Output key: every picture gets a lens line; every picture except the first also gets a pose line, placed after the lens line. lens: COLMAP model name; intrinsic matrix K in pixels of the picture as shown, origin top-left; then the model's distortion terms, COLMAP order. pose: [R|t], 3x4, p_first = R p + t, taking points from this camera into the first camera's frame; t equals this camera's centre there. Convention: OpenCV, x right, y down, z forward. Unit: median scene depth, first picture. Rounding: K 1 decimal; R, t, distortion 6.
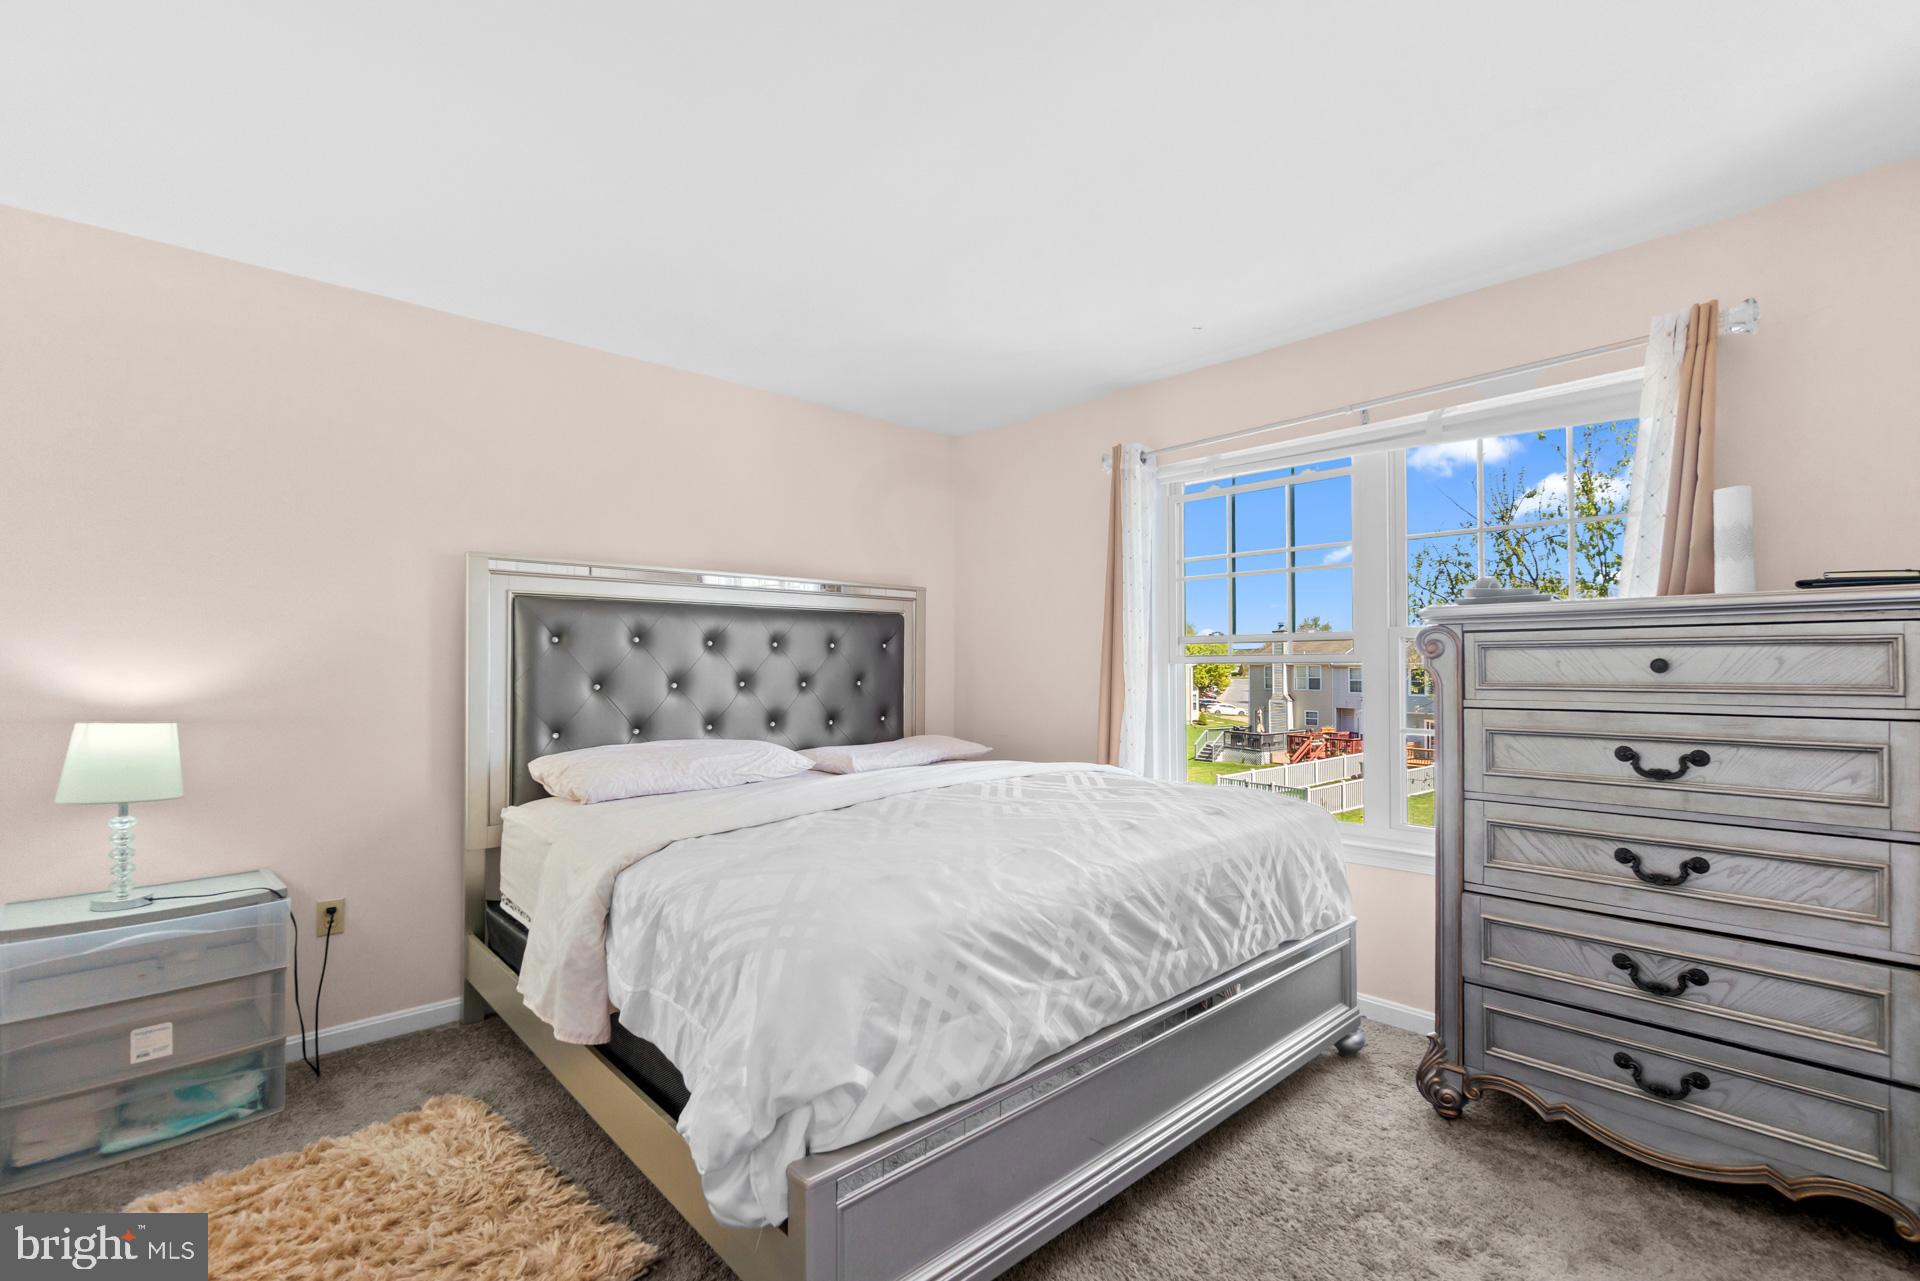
lens RADIAL K [[842.2, 0, 978.7], [0, 842.2, 660.6], [0, 0, 1]] dist [-0.002456, -0.000257]
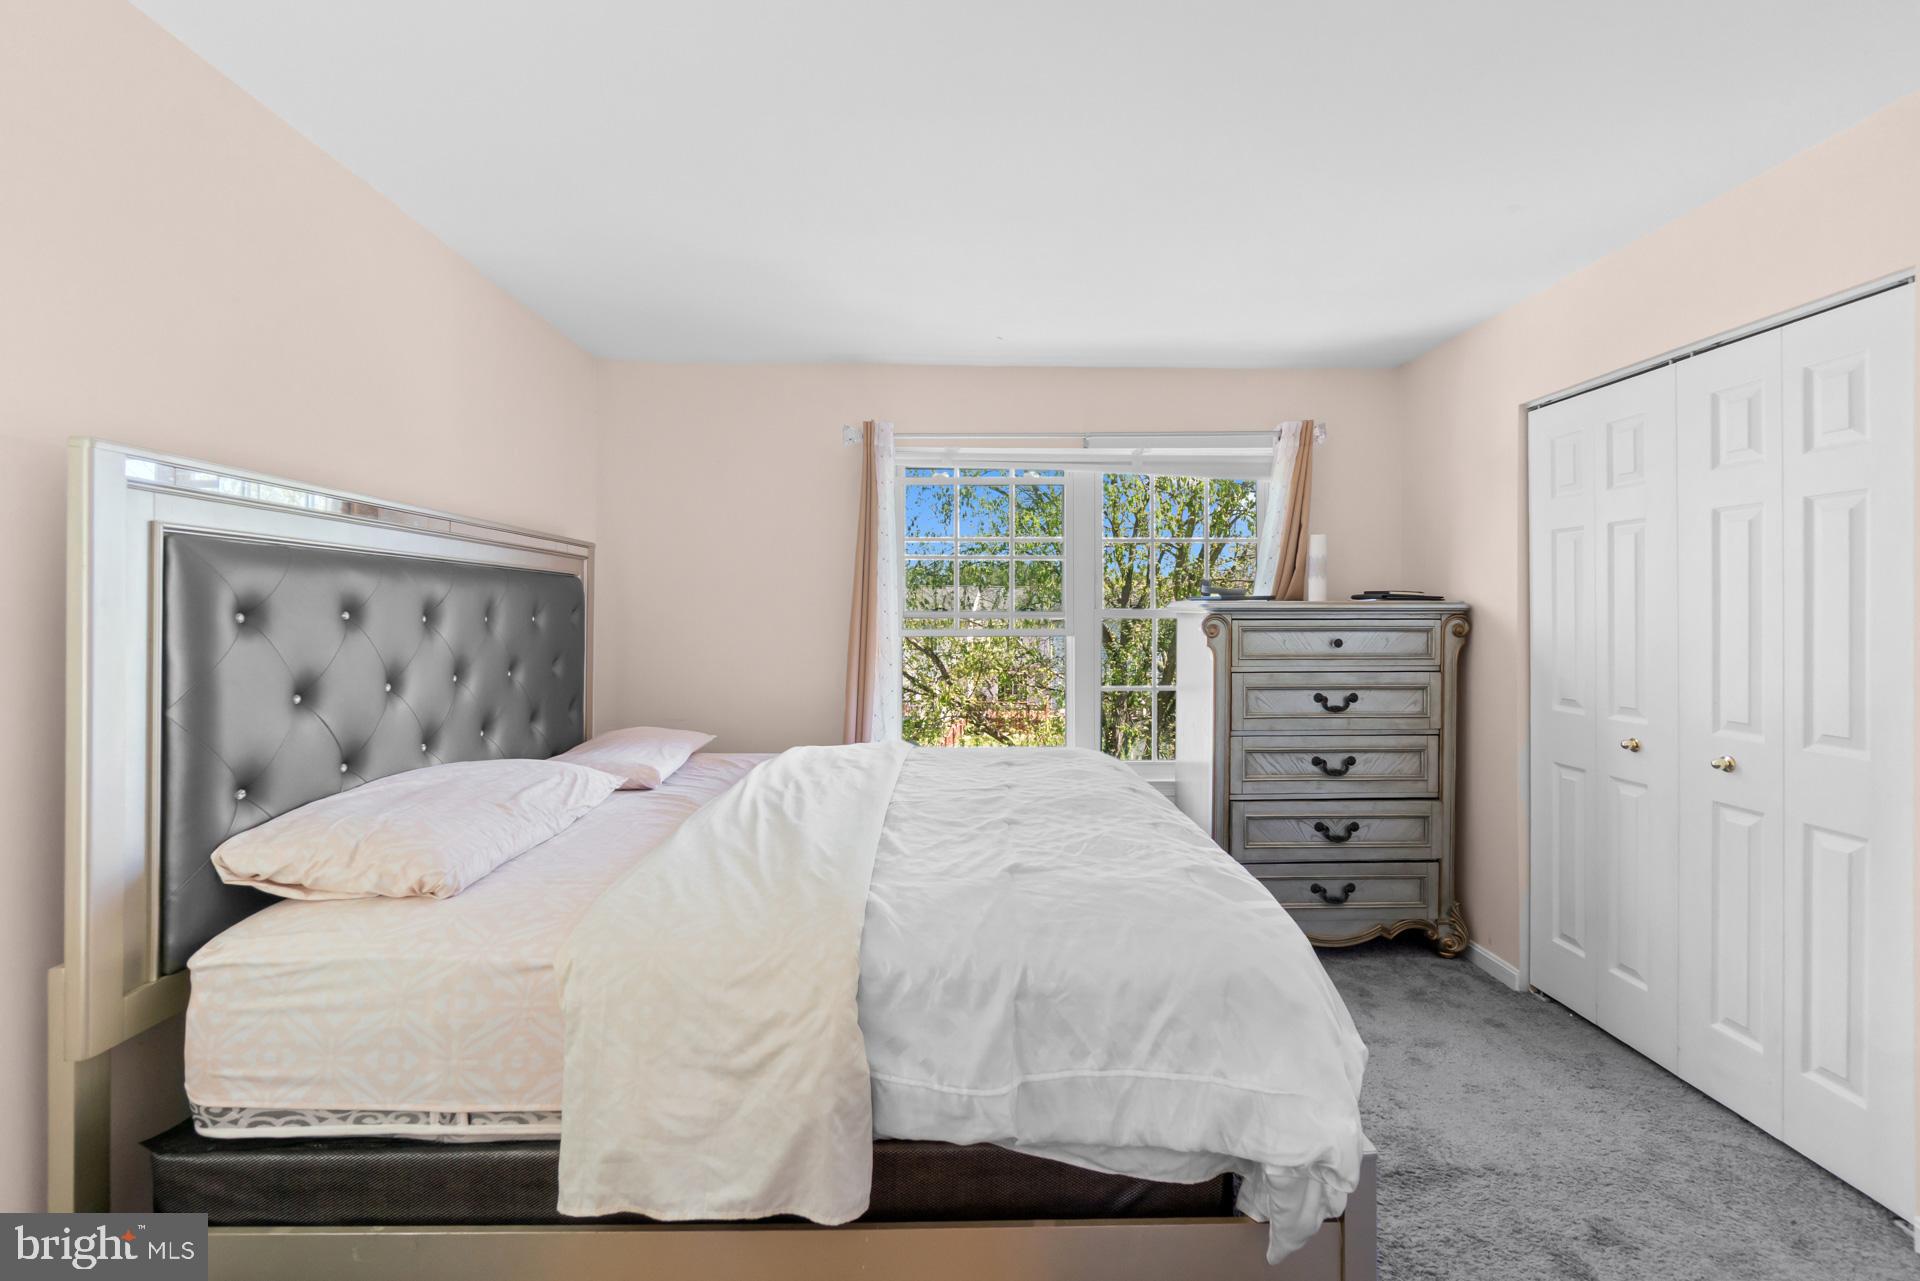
lens RADIAL K [[842.2, 0, 972.4], [0, 842.2, 621.9], [0, 0, 1]] dist [-0.002456, -0.000257]
pose [[0.669667, -0.001475, 0.742660, -0.858549], [-0.005112, 0.999965, 0.006596, -0.041197], [-0.742644, -0.008213, 0.669636, 0.406976]]
